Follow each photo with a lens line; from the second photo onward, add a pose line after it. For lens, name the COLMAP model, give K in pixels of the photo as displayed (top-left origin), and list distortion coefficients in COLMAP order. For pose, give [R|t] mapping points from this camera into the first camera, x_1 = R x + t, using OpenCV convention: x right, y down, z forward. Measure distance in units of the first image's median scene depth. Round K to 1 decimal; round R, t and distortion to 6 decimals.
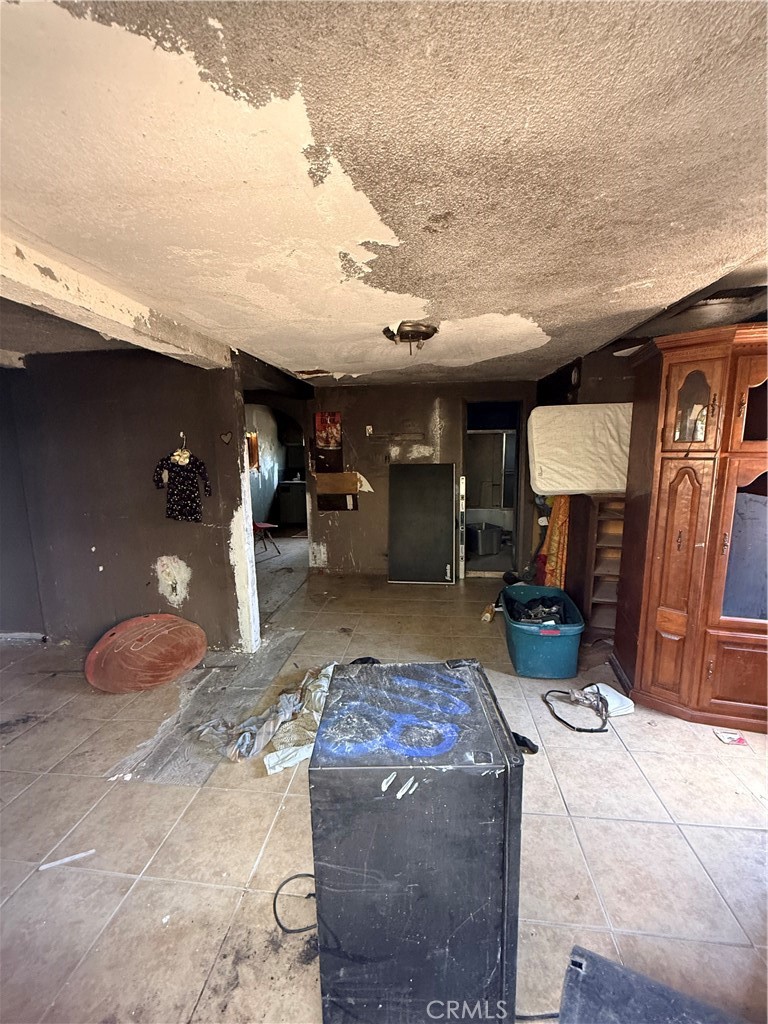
lens RADIAL K [[411.0, 0, 384.0], [0, 411.0, 512.0], [0, 0, 1]] dist [0.000128, 0.000254]
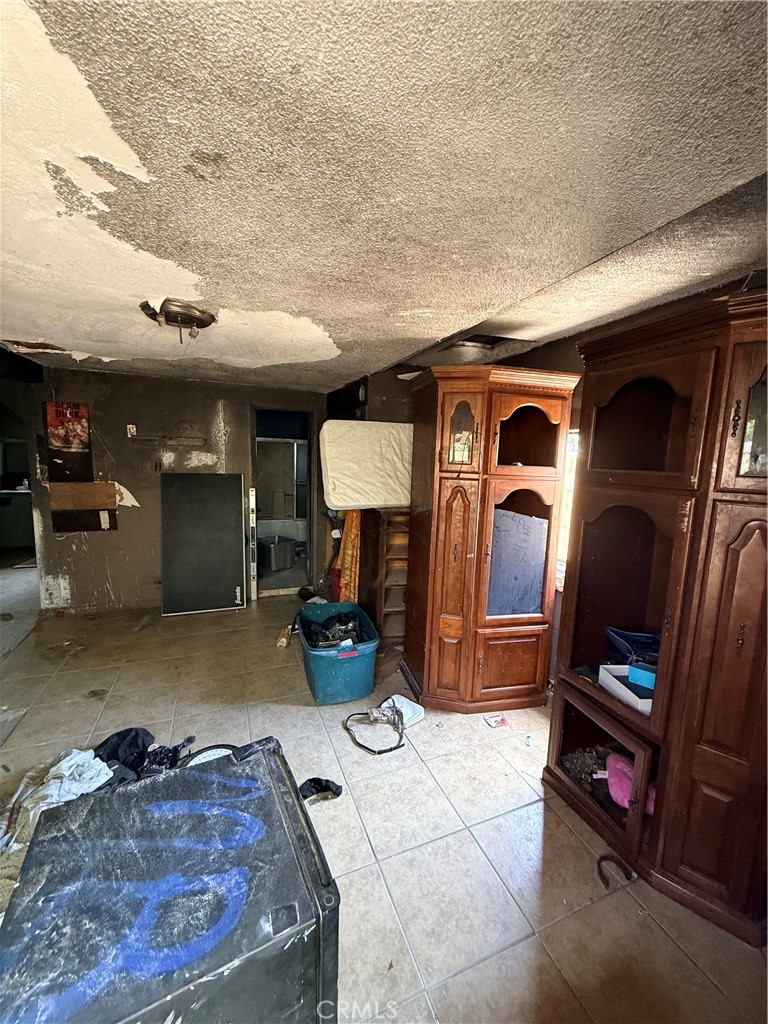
lens RADIAL K [[411.0, 0, 384.0], [0, 411.0, 512.0], [0, 0, 1]] dist [0.000128, 0.000254]
pose [[0.879881, -0.019521, 0.474793, 0.027578], [0.027575, 0.999570, -0.010006, -0.033041], [-0.474394, 0.021896, 0.880040, 0.113584]]
